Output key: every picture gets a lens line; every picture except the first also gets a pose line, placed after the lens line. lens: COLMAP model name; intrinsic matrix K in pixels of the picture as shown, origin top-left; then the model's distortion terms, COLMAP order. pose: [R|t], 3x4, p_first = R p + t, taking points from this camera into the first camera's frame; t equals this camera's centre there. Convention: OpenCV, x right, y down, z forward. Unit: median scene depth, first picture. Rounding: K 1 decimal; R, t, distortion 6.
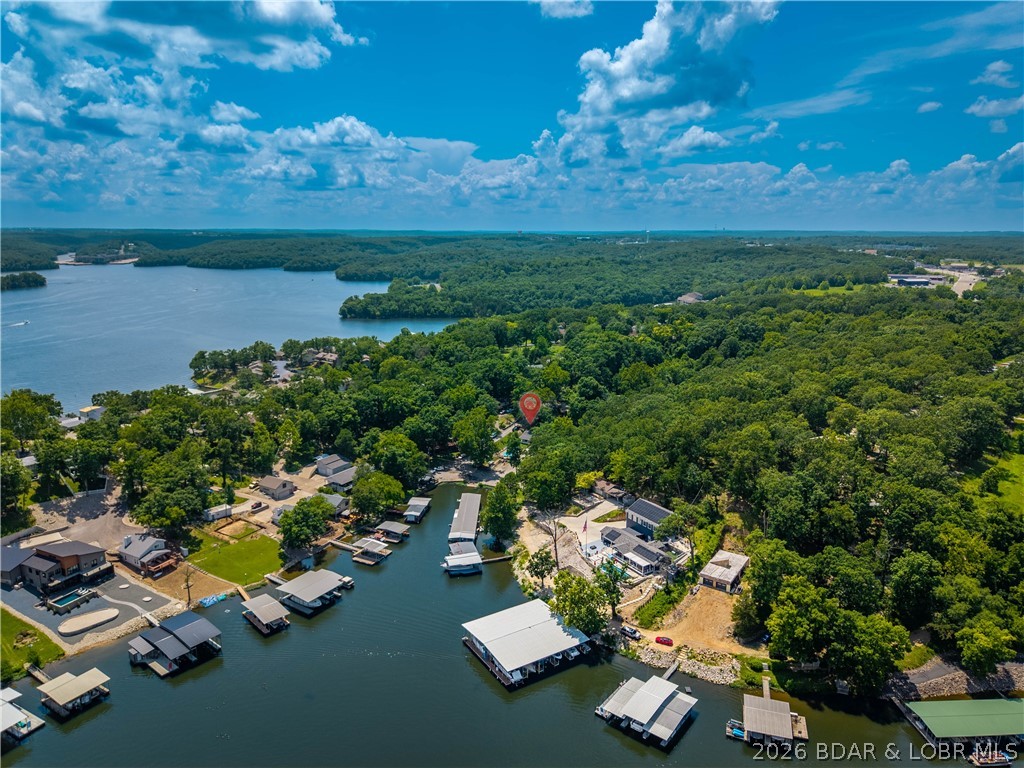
lens RADIAL K [[687.4, 0, 513.7], [0, 687.4, 386.5], [0, 0, 1]] dist [0.021508, -0.013984]
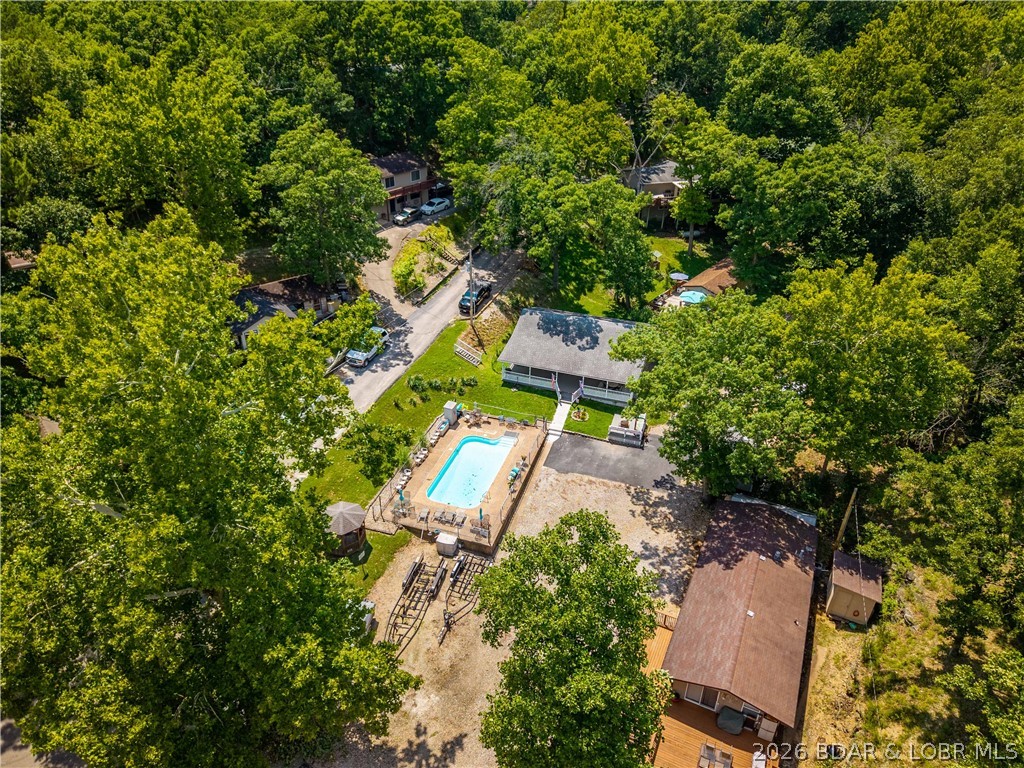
lens RADIAL K [[687.4, 0, 511.5], [0, 687.4, 383.8], [0, 0, 1]] dist [0.021508, -0.013984]
pose [[0.990428, -0.058250, 0.125136, -0.012576], [0.014365, 0.945166, 0.326274, 0.014916], [-0.137280, -0.321353, 0.936956, 0.732628]]
